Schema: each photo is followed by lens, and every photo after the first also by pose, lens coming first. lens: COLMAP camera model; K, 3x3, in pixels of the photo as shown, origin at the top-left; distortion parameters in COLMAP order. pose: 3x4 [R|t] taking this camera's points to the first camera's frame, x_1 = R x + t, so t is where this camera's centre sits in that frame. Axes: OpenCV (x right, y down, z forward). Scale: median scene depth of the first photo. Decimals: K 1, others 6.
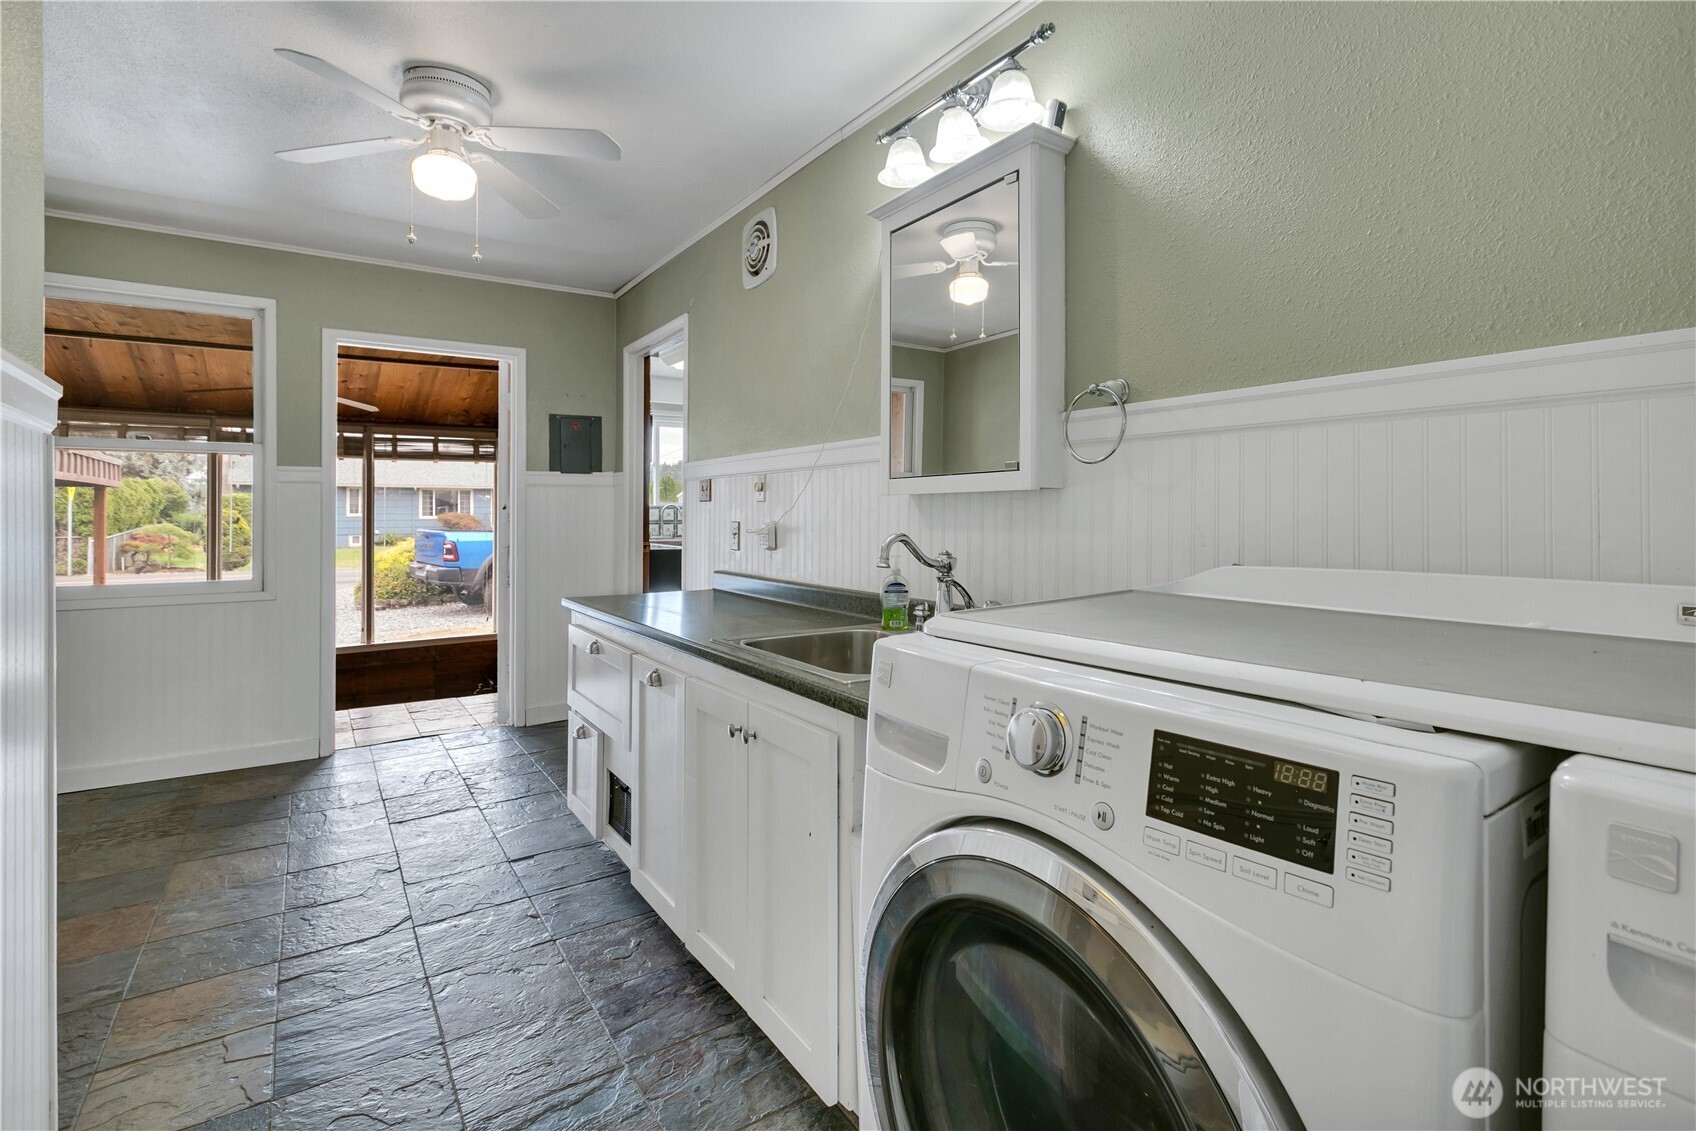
lens RADIAL K [[786.2, 0, 877.0], [0, 786.2, 505.2], [0, 0, 1]] dist [0.015446, -0.000198]
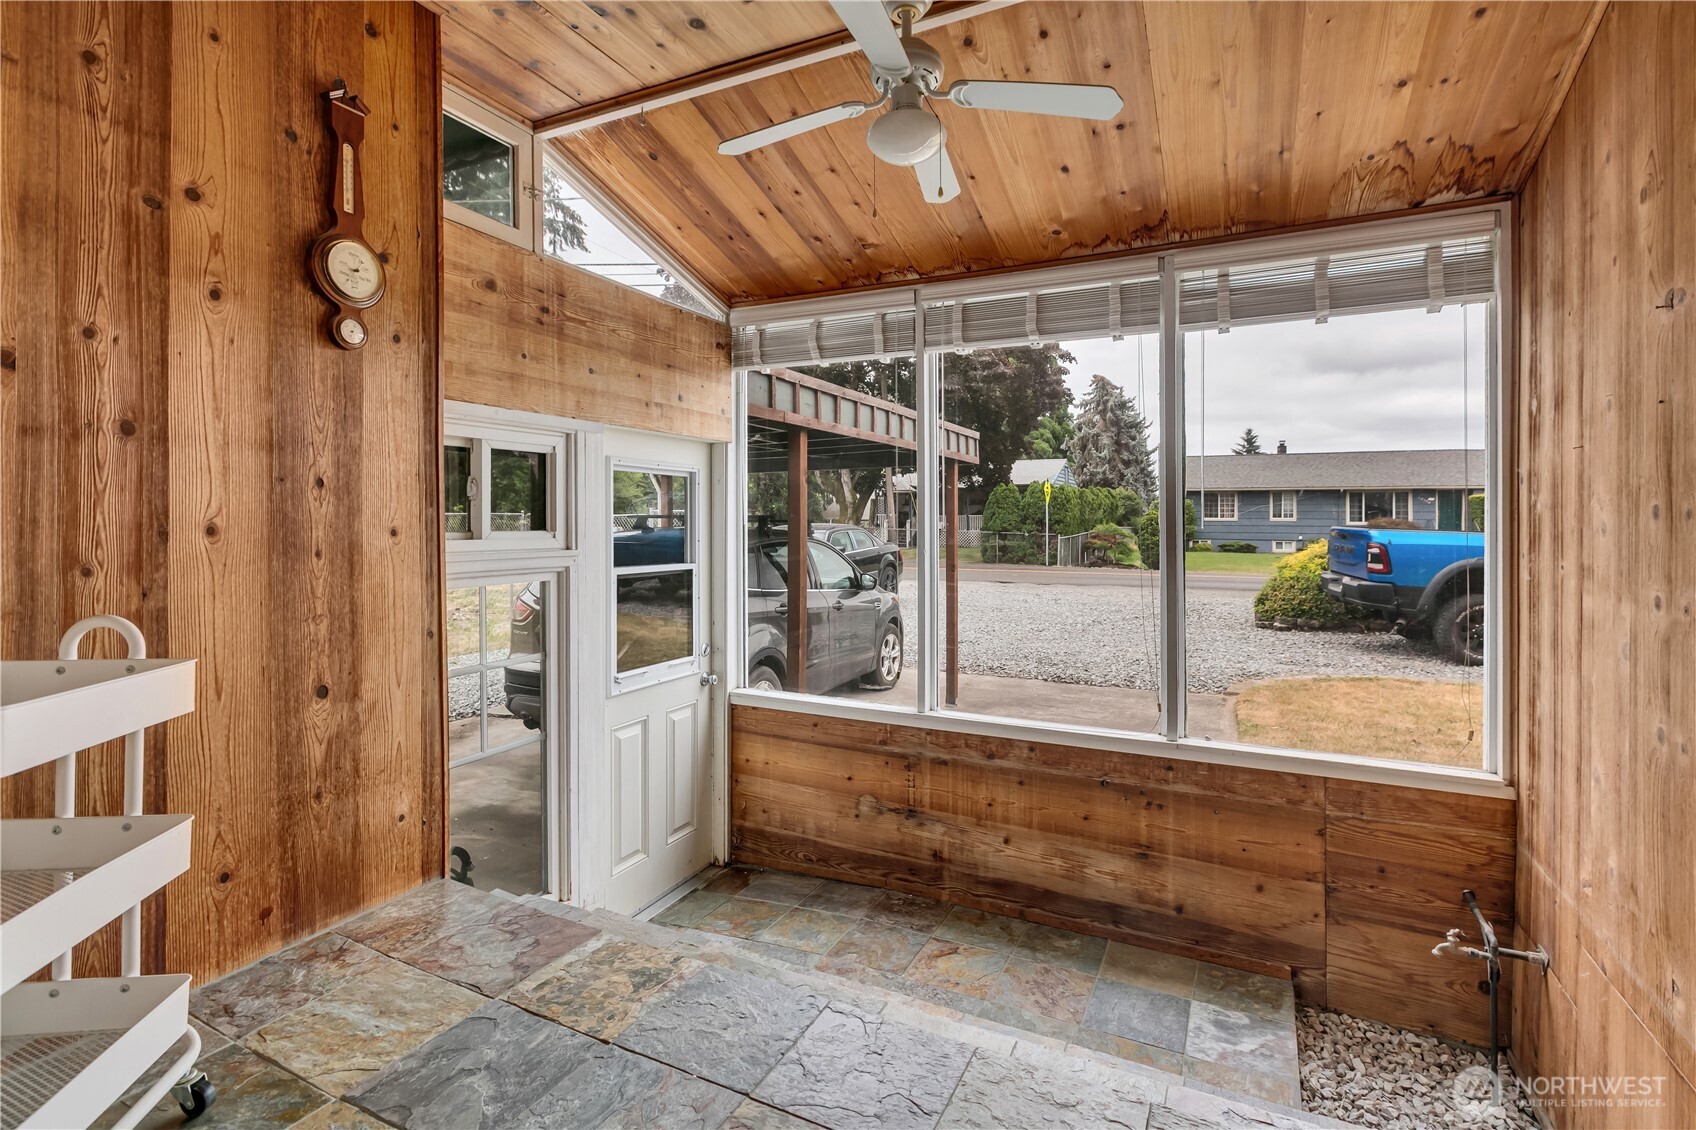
lens RADIAL K [[786.2, 0, 858.9], [0, 786.2, 514.4], [0, 0, 1]] dist [0.015446, -0.000198]
pose [[0.469780, -0.004423, -0.882773, -0.143077], [0.002749, 0.999990, -0.003547, 0.020827], [0.882779, -0.000761, 0.469787, 0.274453]]
